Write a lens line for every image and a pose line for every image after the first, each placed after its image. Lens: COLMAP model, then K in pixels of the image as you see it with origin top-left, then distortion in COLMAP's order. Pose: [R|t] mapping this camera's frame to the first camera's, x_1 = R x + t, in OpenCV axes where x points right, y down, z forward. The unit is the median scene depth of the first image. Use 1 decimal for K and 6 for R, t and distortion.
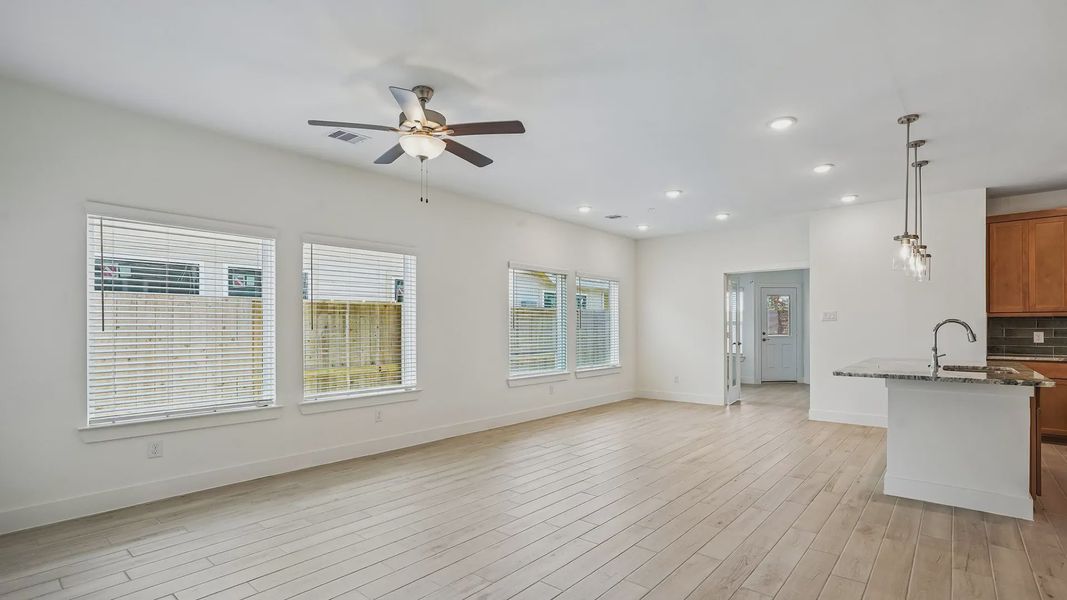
lens RADIAL K [[494.6, 0, 562.1], [0, 494.6, 321.4], [0, 0, 1]] dist [-0.023029, 0.006220]
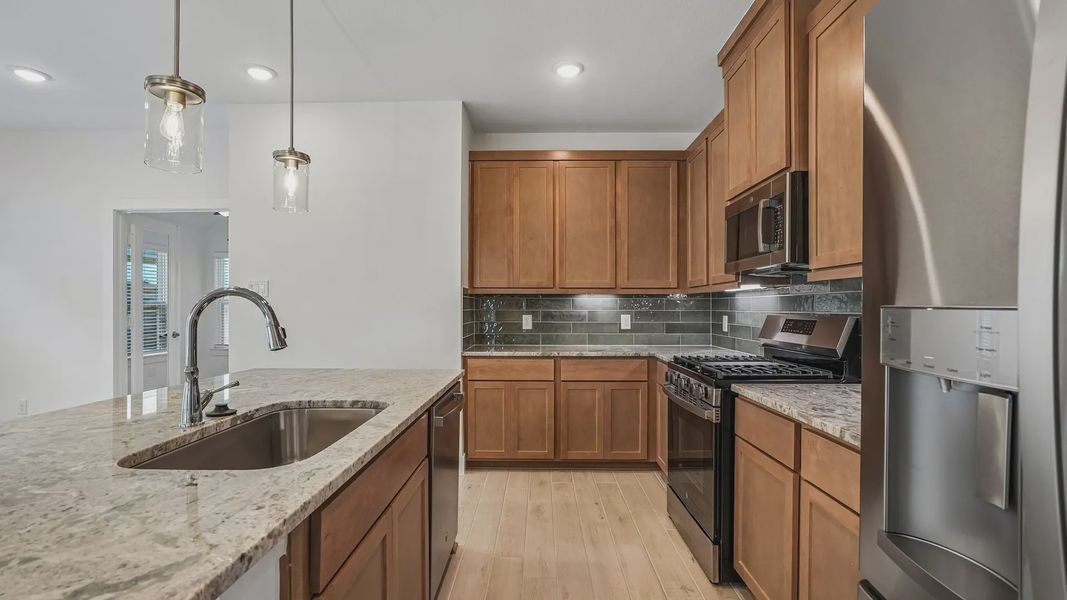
lens RADIAL K [[494.6, 0, 522.6], [0, 494.6, 303.7], [0, 0, 1]] dist [-0.023029, 0.006220]
pose [[0.789125, 0.004096, 0.614219, 0.519543], [-0.005191, 0.999987, 0.000000, 0.004632], [-0.614211, -0.003189, 0.789135, 0.410600]]
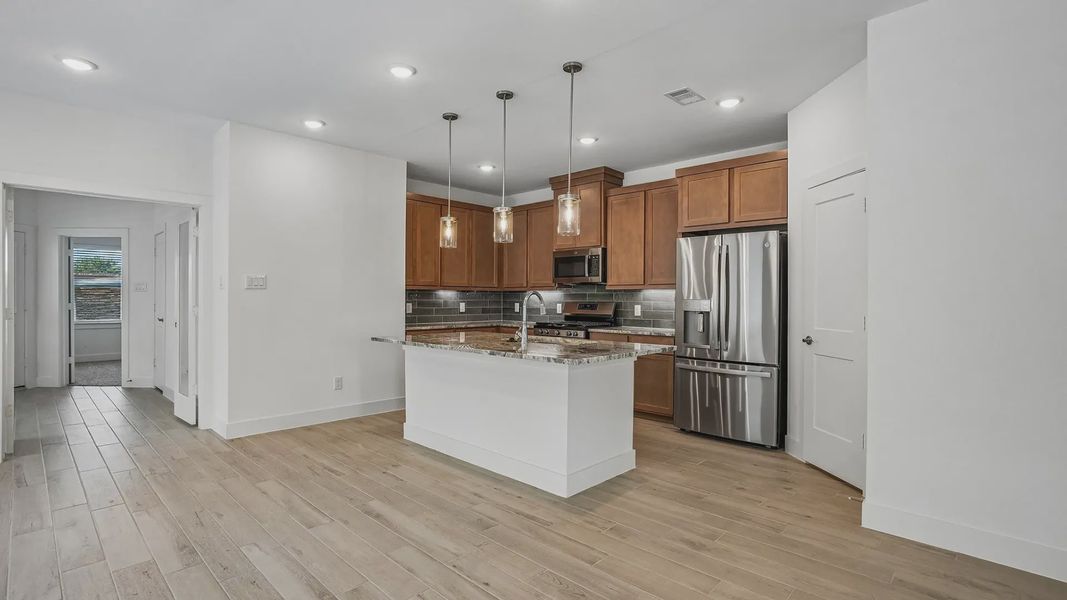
lens RADIAL K [[494.6, 0, 528.2], [0, 494.6, 297.2], [0, 0, 1]] dist [-0.023029, 0.006220]
pose [[0.098972, 0.002993, 0.995086, -0.126084], [-0.014284, 0.999897, -0.001587, 0.006428], [-0.994988, -0.014056, 0.099004, 0.642282]]
